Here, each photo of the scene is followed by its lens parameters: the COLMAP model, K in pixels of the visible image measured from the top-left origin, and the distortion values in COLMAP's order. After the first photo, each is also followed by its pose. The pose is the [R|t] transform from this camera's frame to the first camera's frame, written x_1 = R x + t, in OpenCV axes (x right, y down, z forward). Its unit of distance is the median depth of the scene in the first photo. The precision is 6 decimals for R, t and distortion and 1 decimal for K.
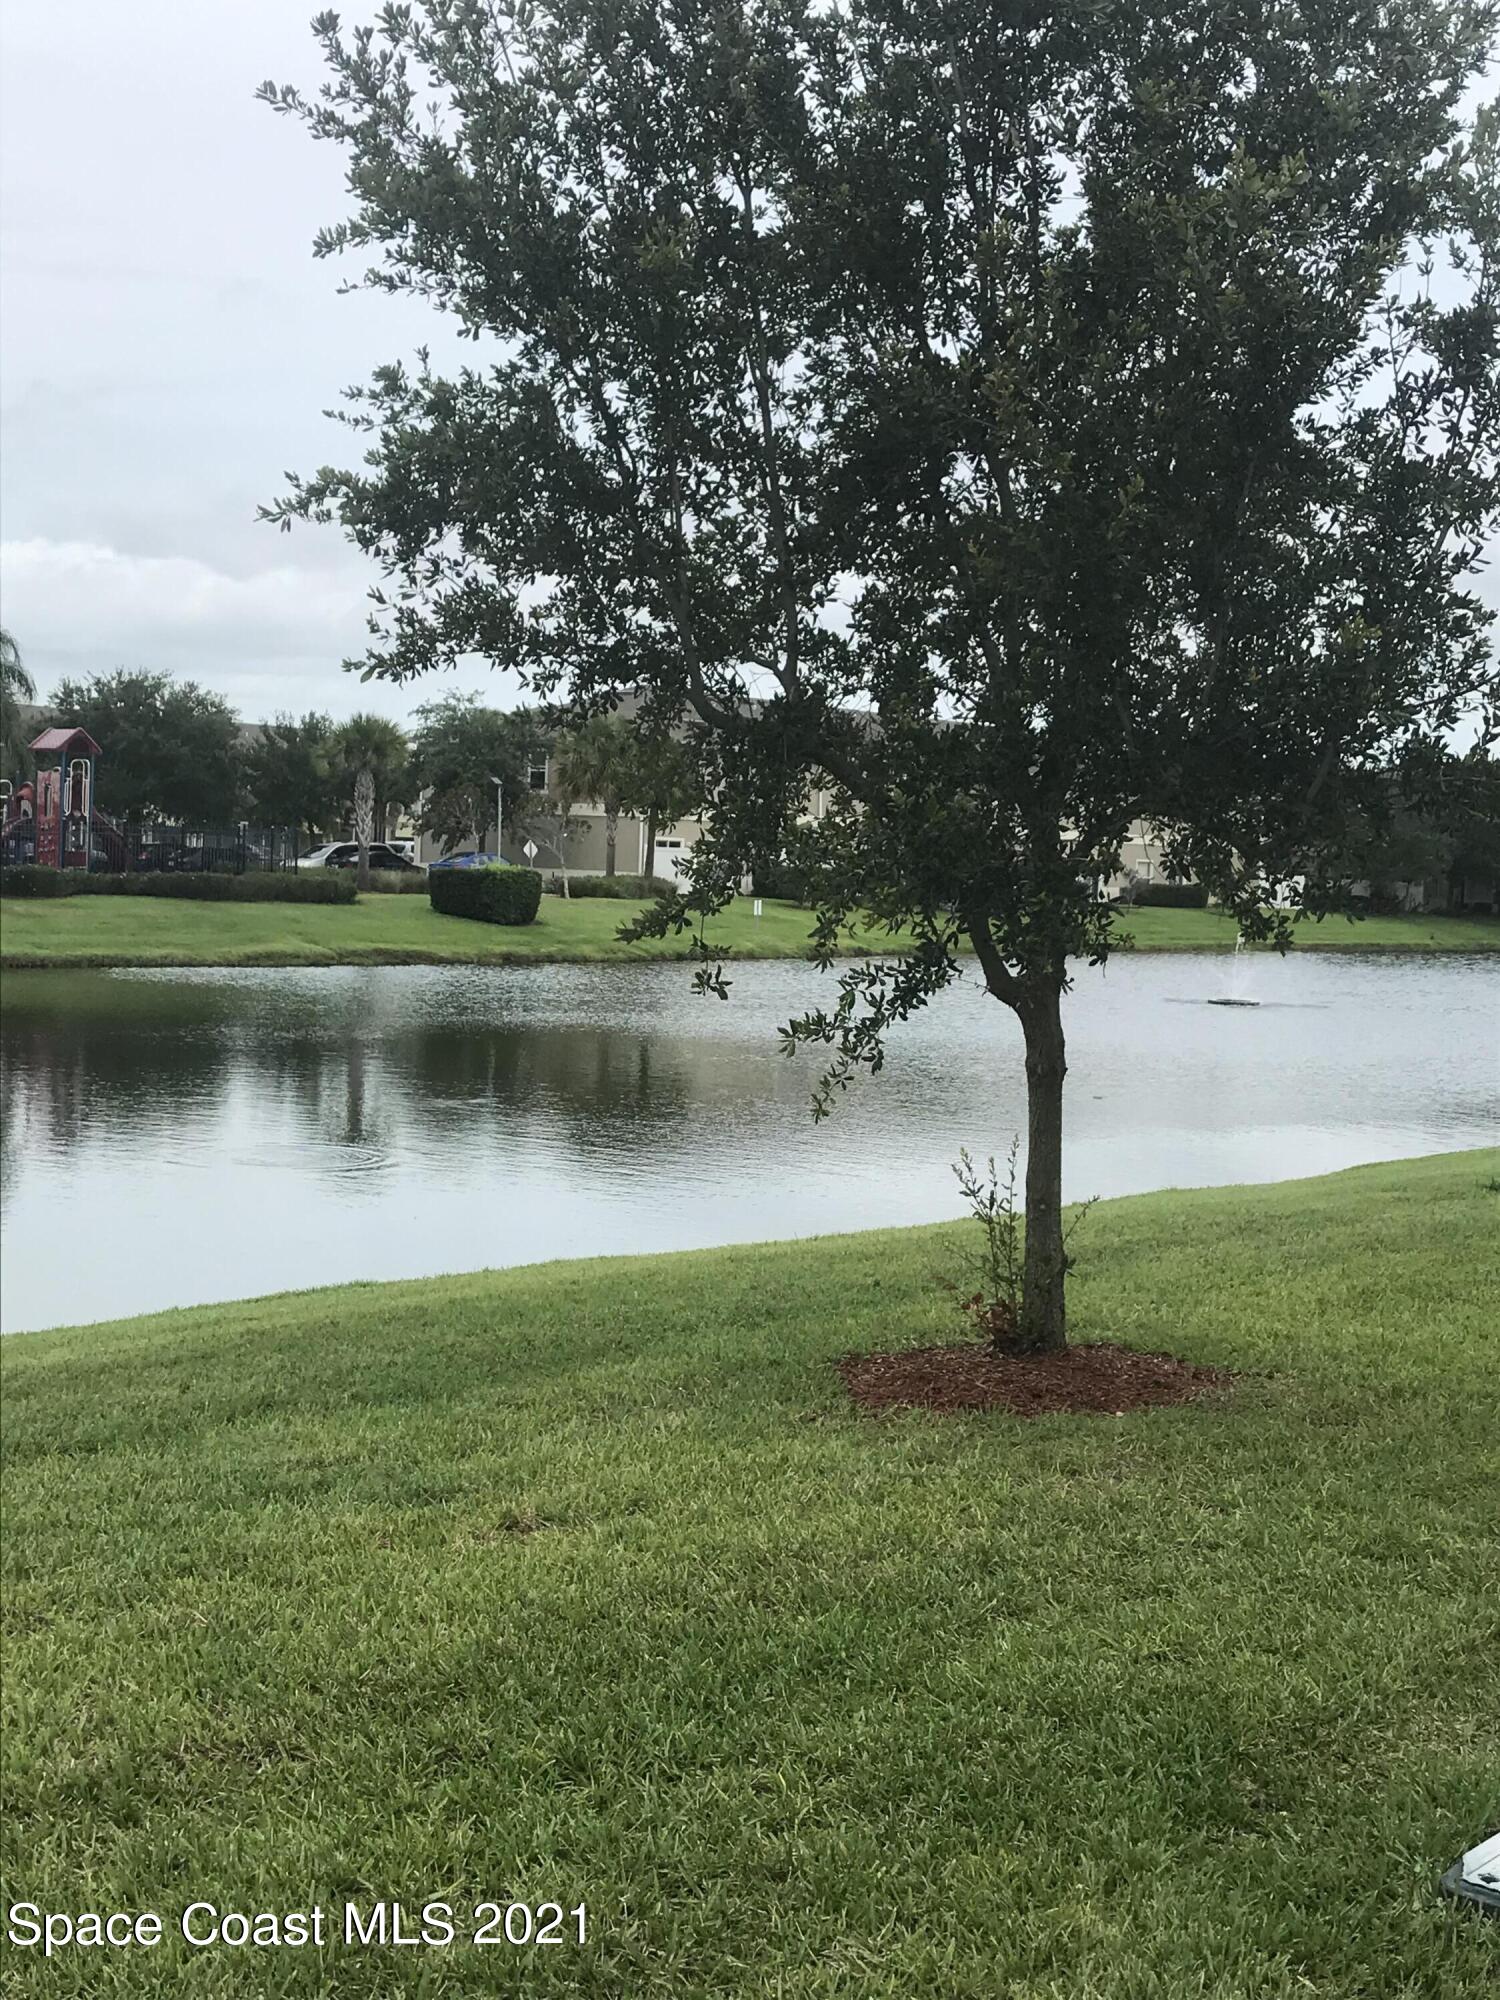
lens RADIAL K [[2511.4, 0, 748.7], [0, 2511.4, 924.6], [0, 0, 1]] dist [-0.386452, 2.383087]
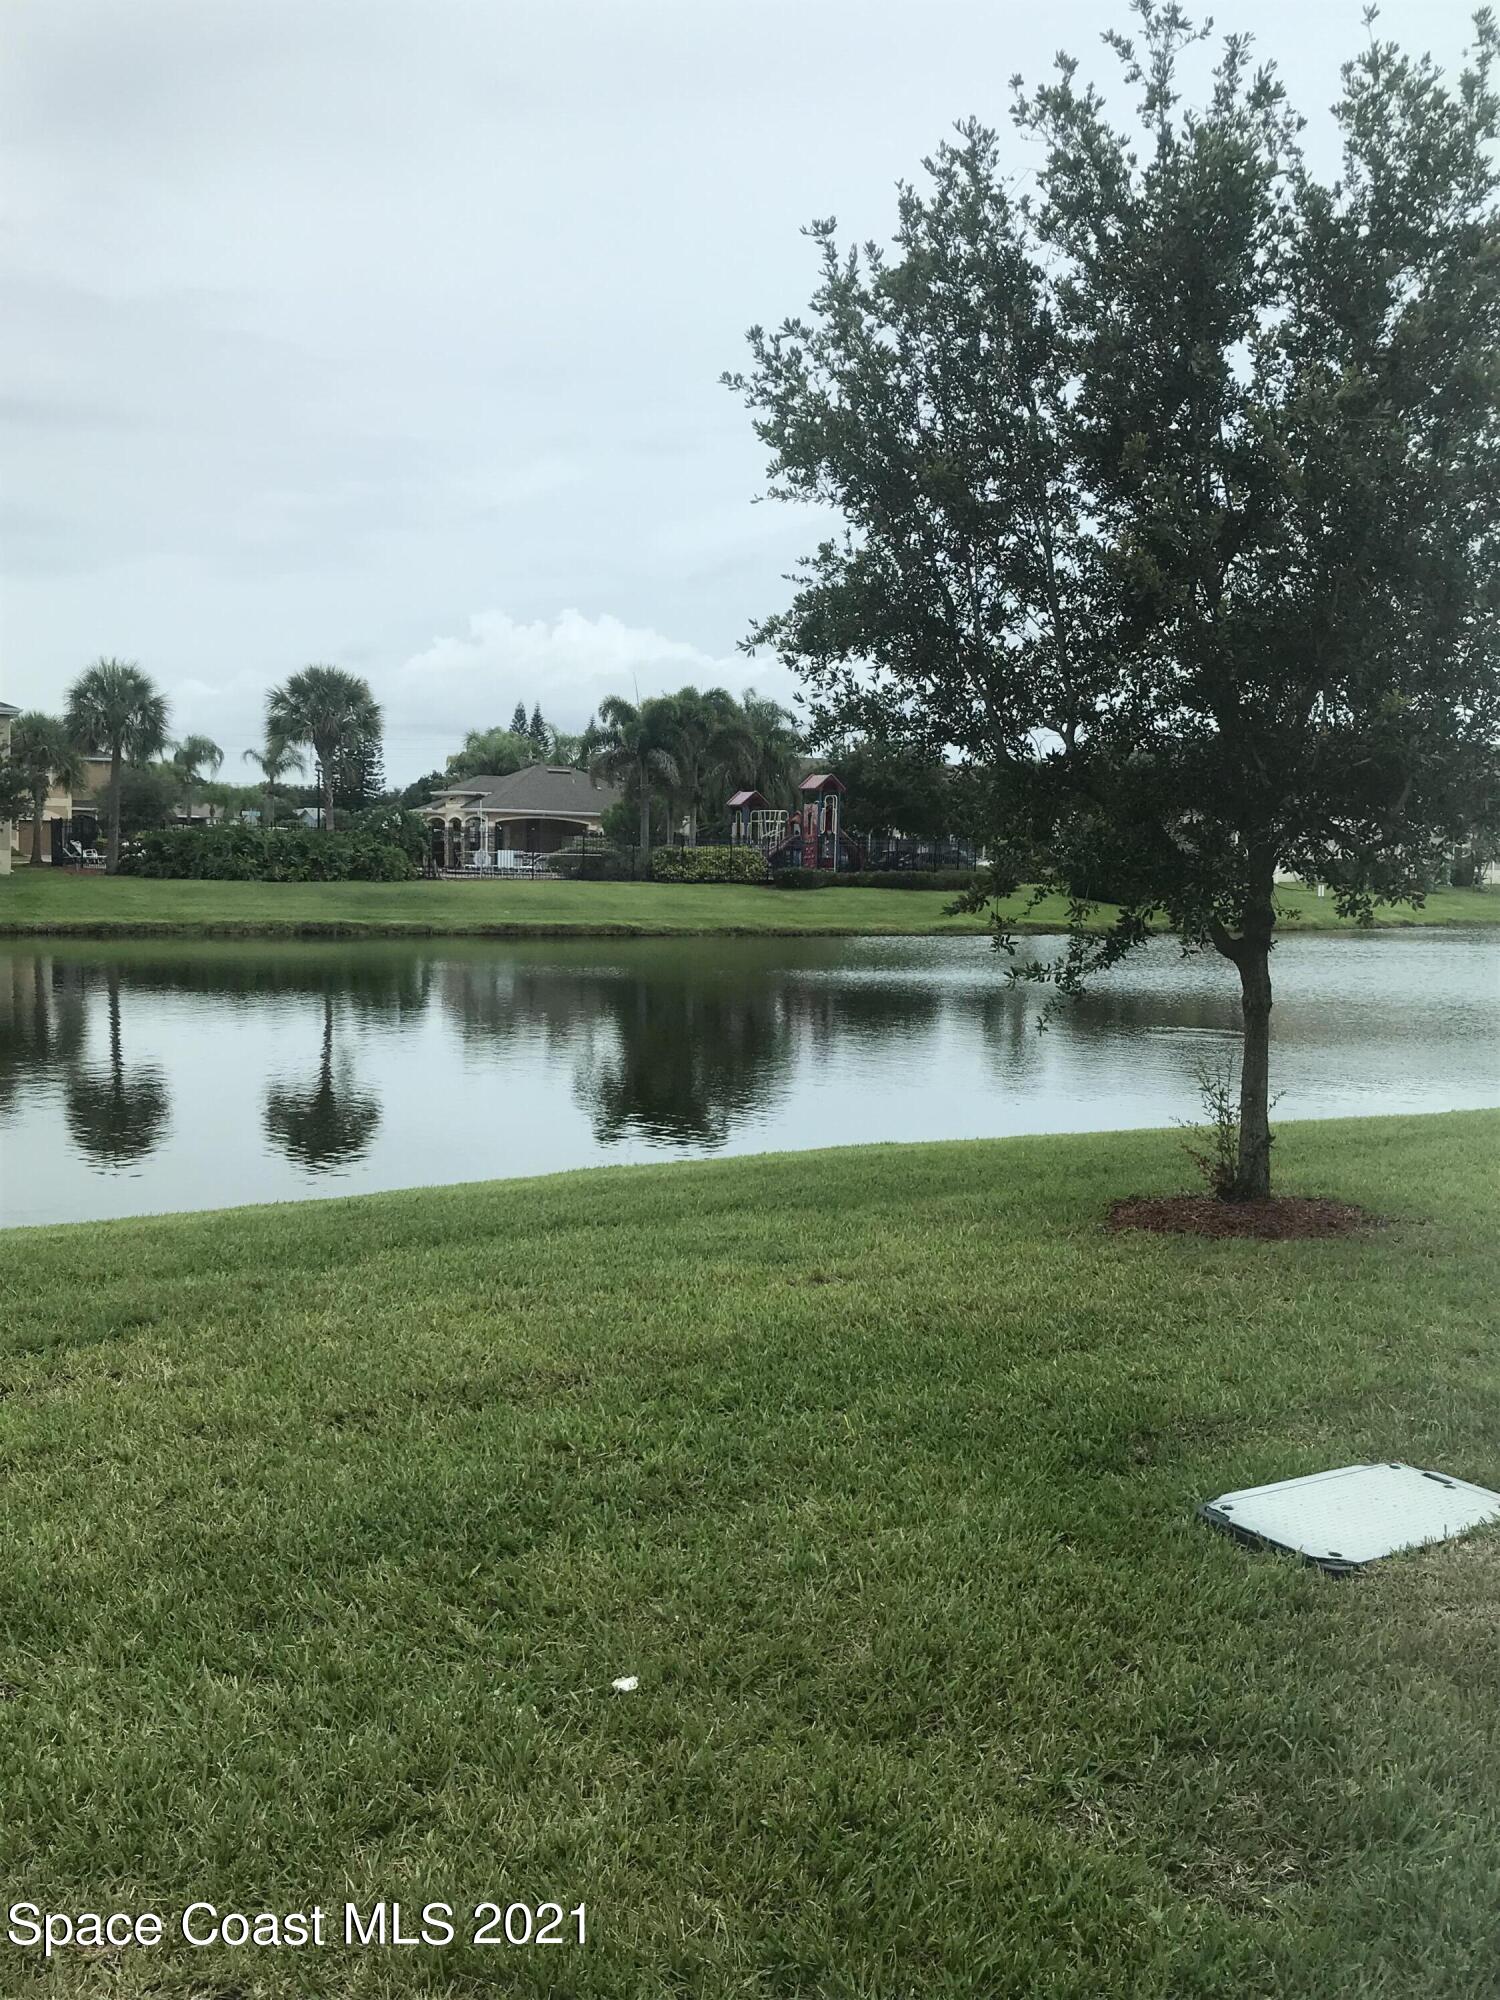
lens RADIAL K [[1797.5, 0, 750.0], [0, 1797.5, 1000.0], [0, 0, 1]] dist [0.017577, 0.002297]
pose [[0.935728, 0.011758, -0.352526, 0.223266], [0.006591, 0.998687, 0.050806, 0.001004], [0.352660, -0.049864, 0.934422, -0.081200]]
